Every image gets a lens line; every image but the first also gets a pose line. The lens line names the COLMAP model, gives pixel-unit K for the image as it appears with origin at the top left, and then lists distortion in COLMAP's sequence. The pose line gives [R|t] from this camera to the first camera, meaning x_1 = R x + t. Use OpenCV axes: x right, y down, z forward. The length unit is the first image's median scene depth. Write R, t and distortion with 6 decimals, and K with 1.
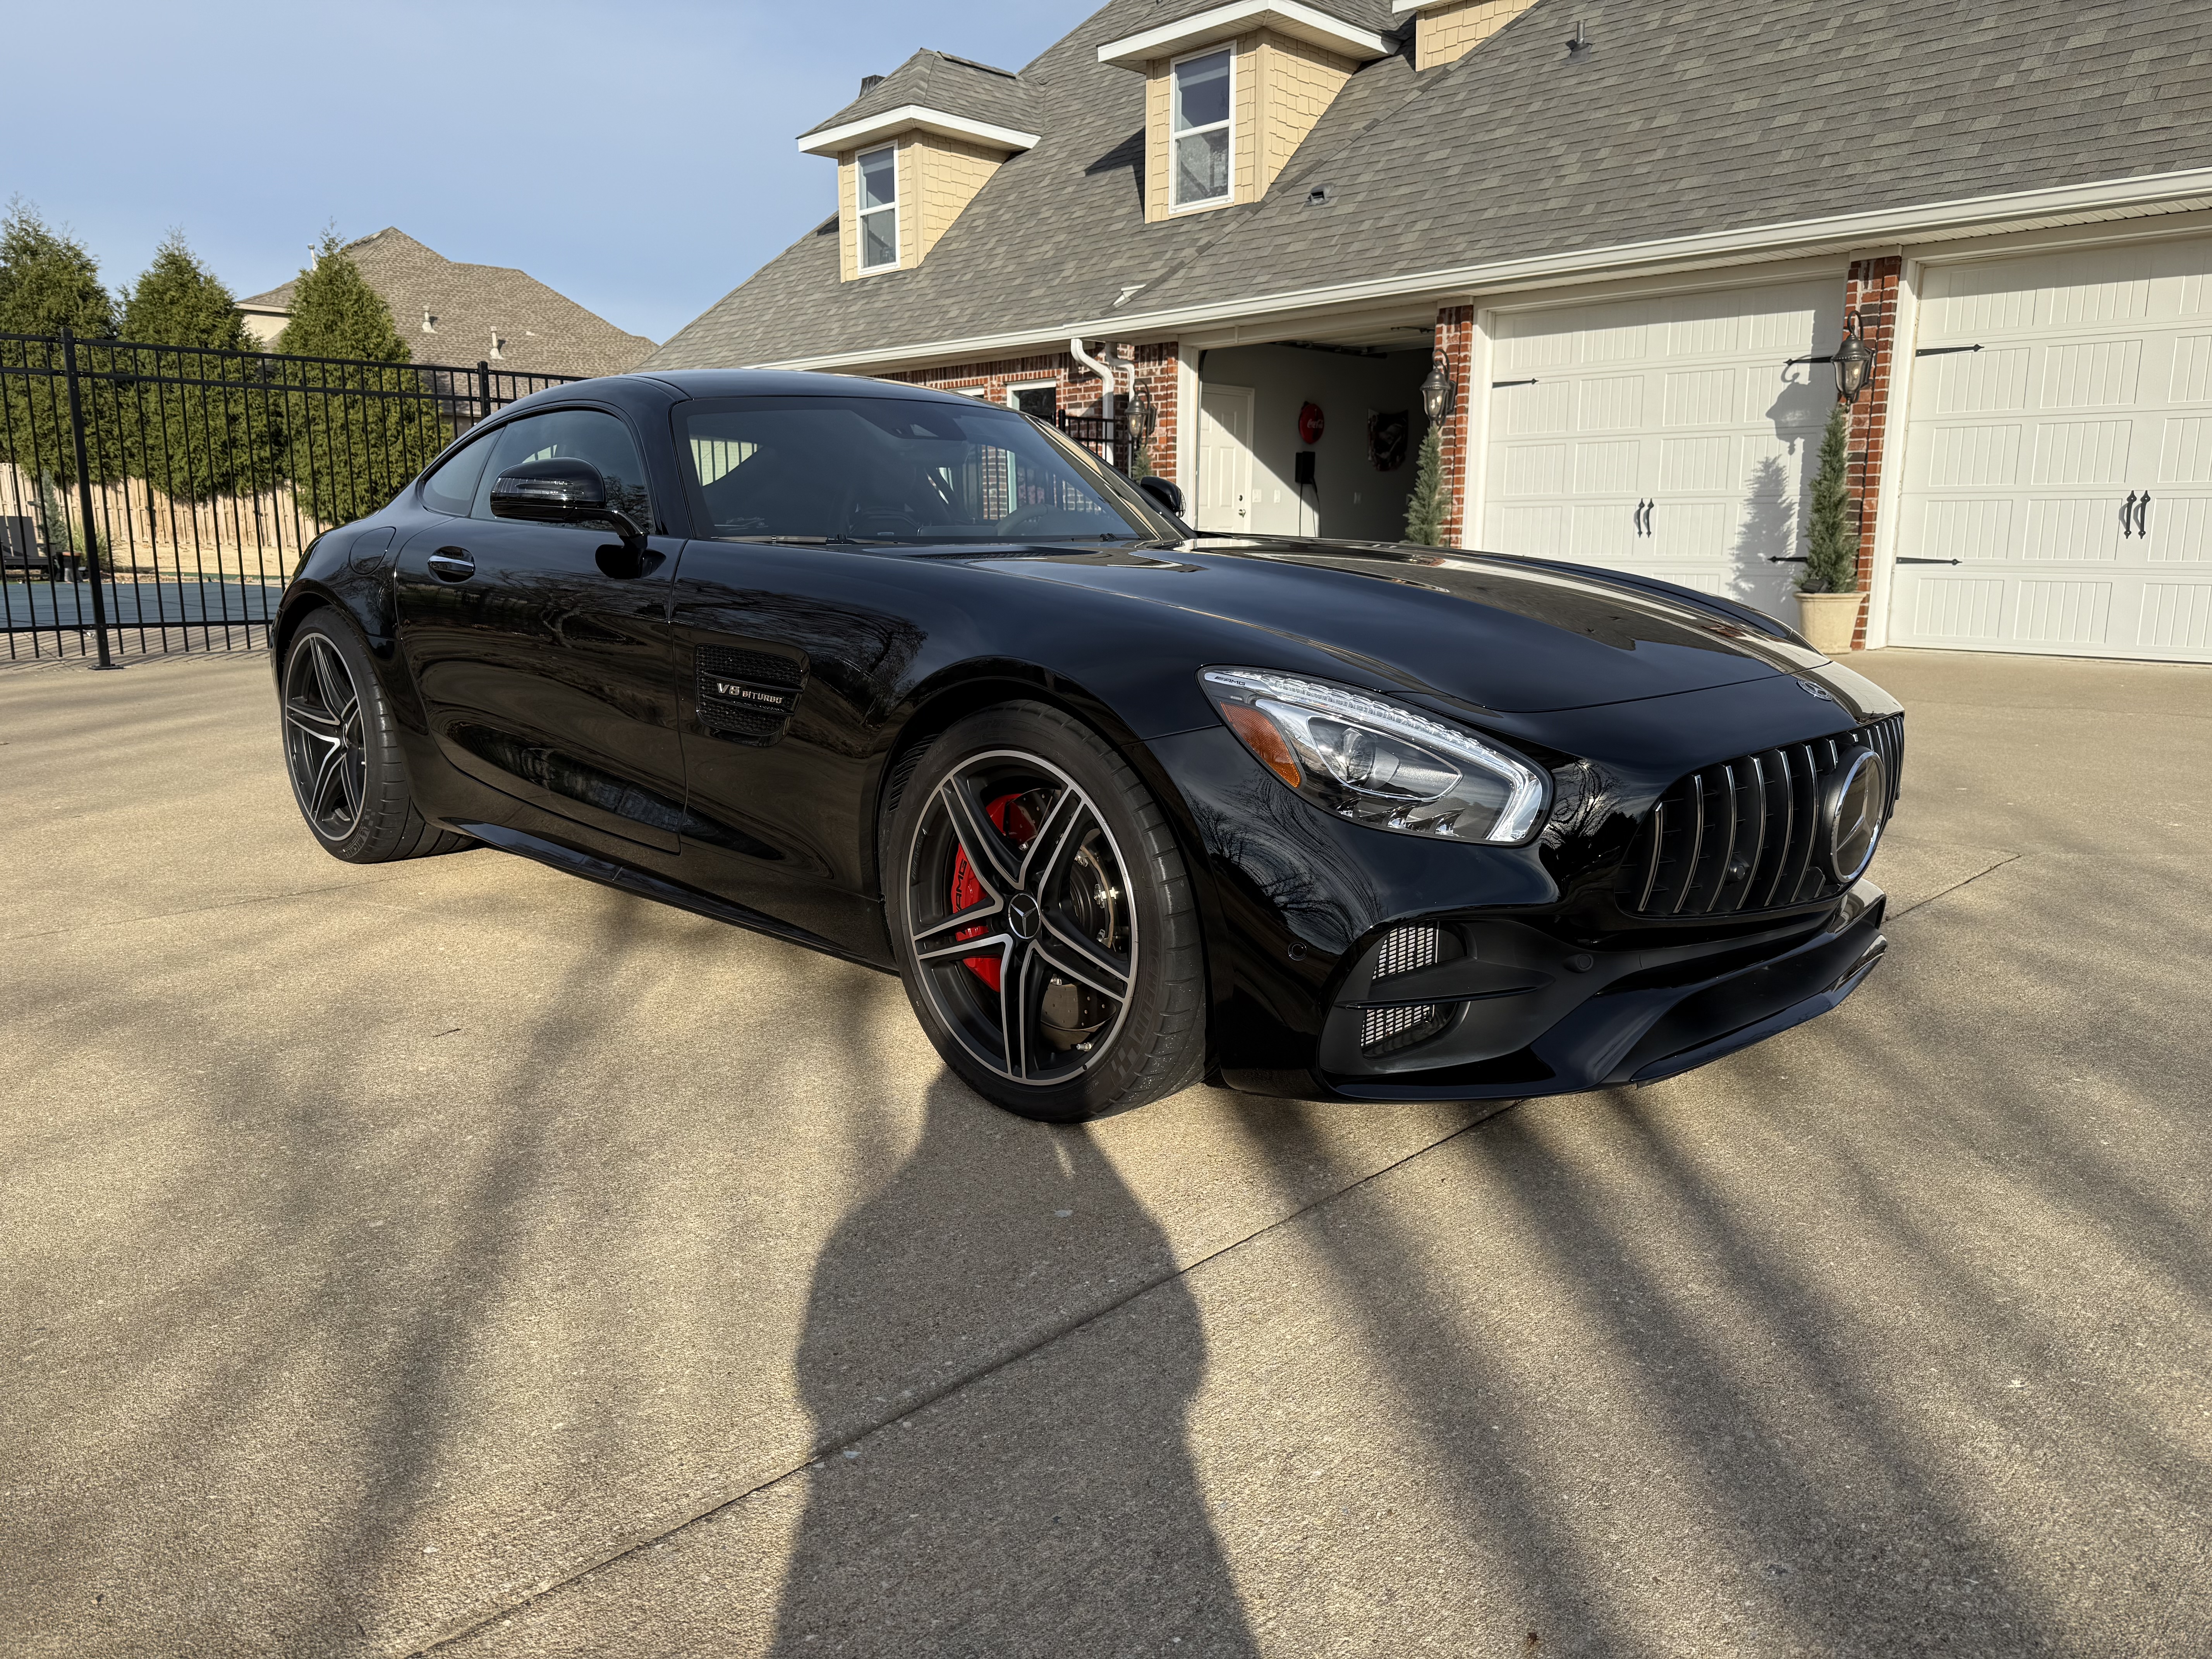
lens RADIAL K [[1562.8, 0, 1106.0], [0, 1562.8, 829.5], [0, 0, 1]] dist [0.086711, -0.134050]
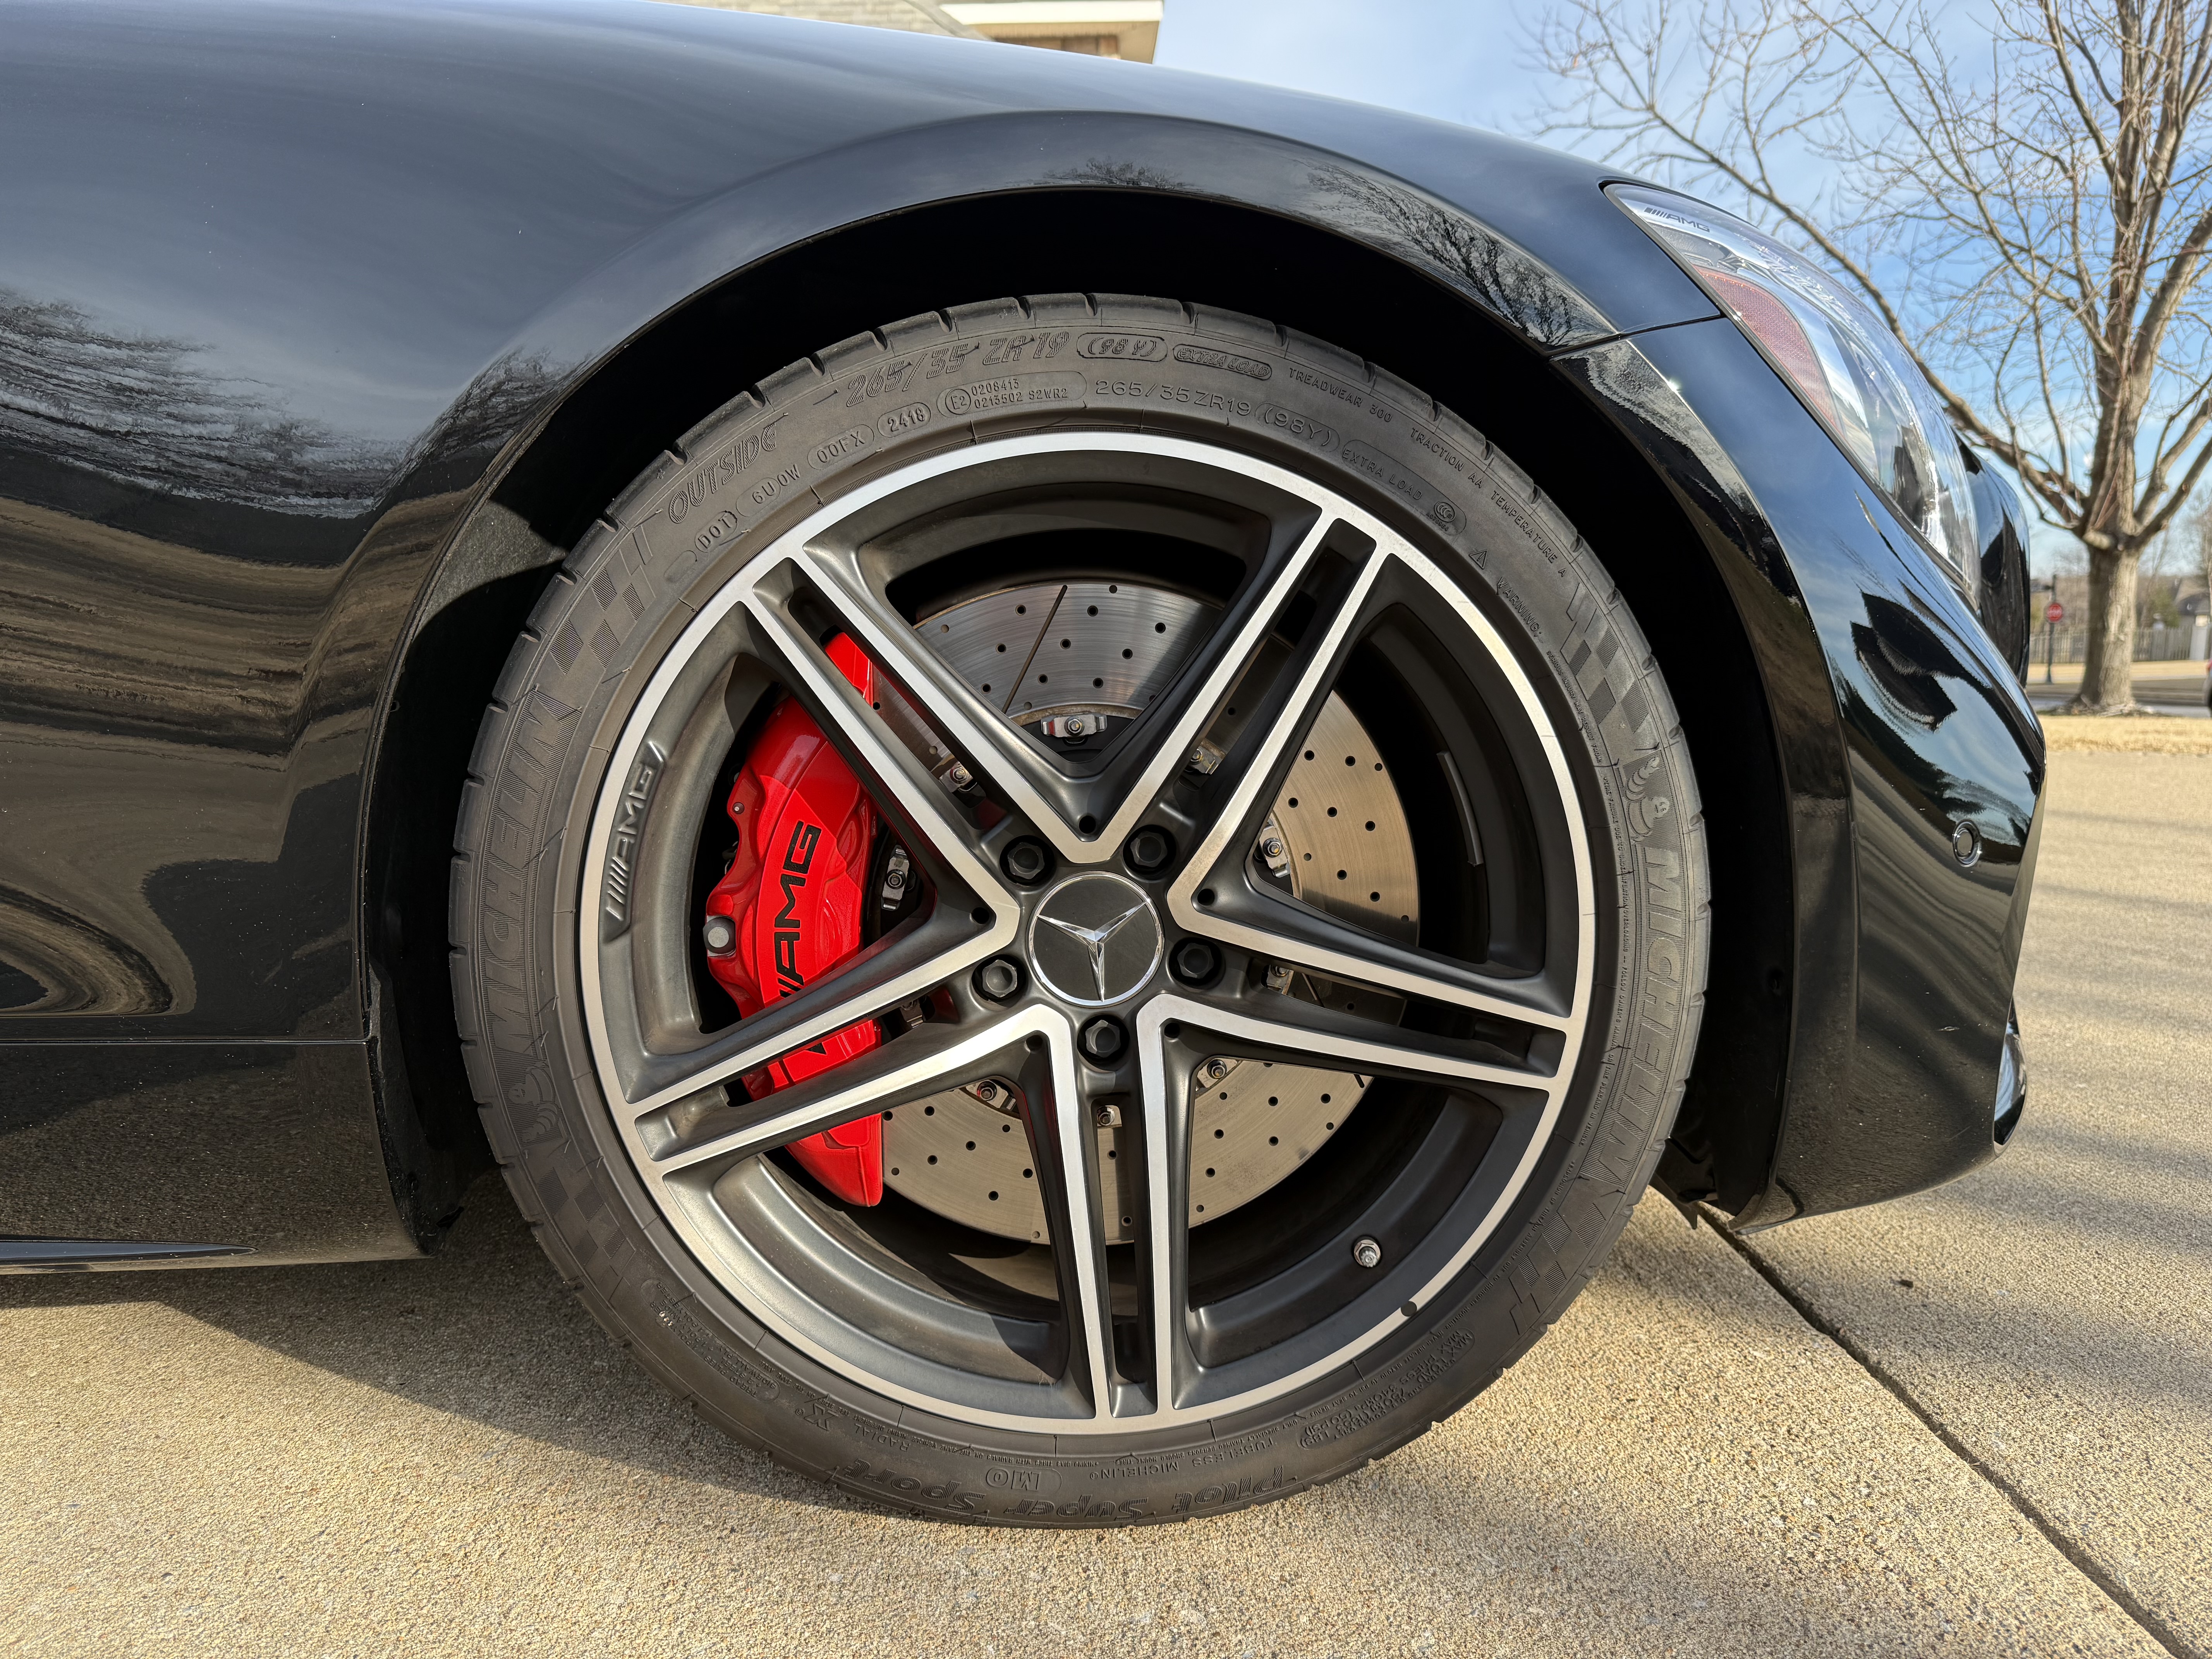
lens RADIAL K [[1568.8, 0, 1106.0], [0, 1568.8, 829.5], [0, 0, 1]] dist [0.024999, -0.020320]
pose [[0.672423, -0.110225, 0.731913, -0.059478], [0.158370, 0.987375, 0.003199, 0.006199], [-0.723025, 0.113762, 0.681390, 0.152736]]
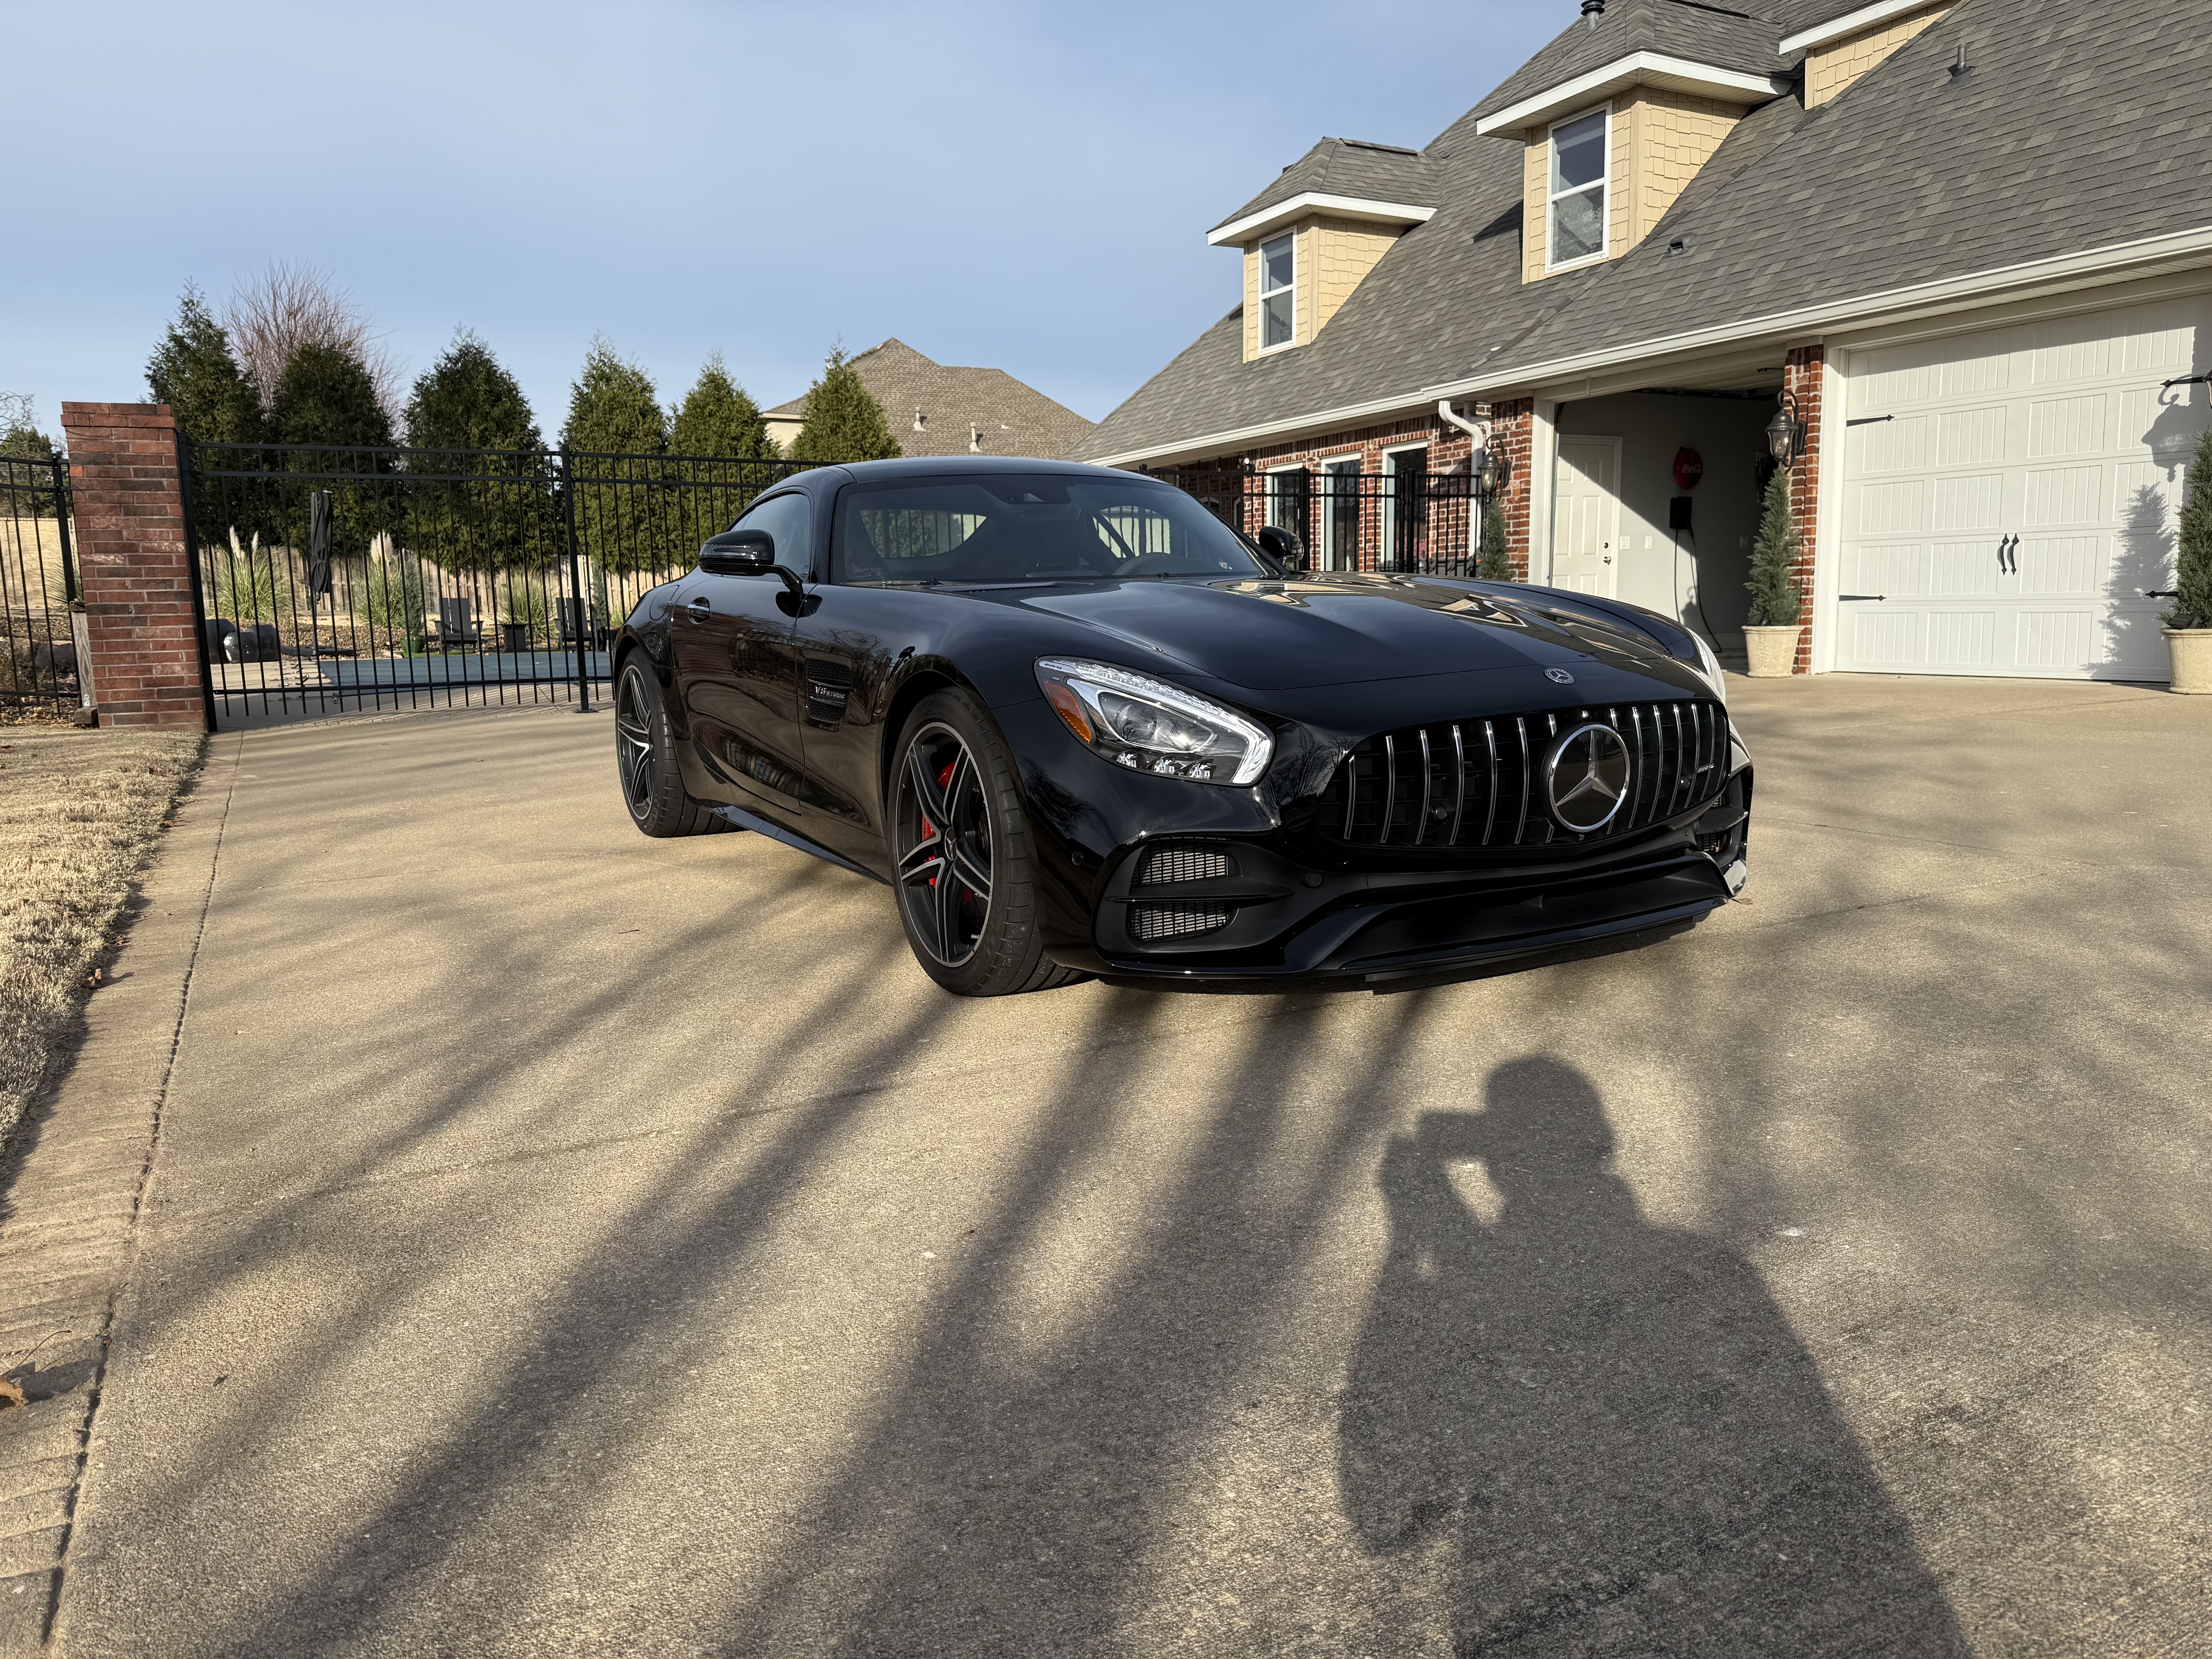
lens RADIAL K [[1563.2, 0, 1090.5], [0, 1563.2, 829.6], [0, 0, 1]] dist [0.044881, -0.046367]
pose [[0.955821, 0.019664, -0.293292, 0.088825], [-0.031307, 0.998895, -0.035053, 0.016526], [0.292279, 0.042687, 0.955380, -0.052780]]
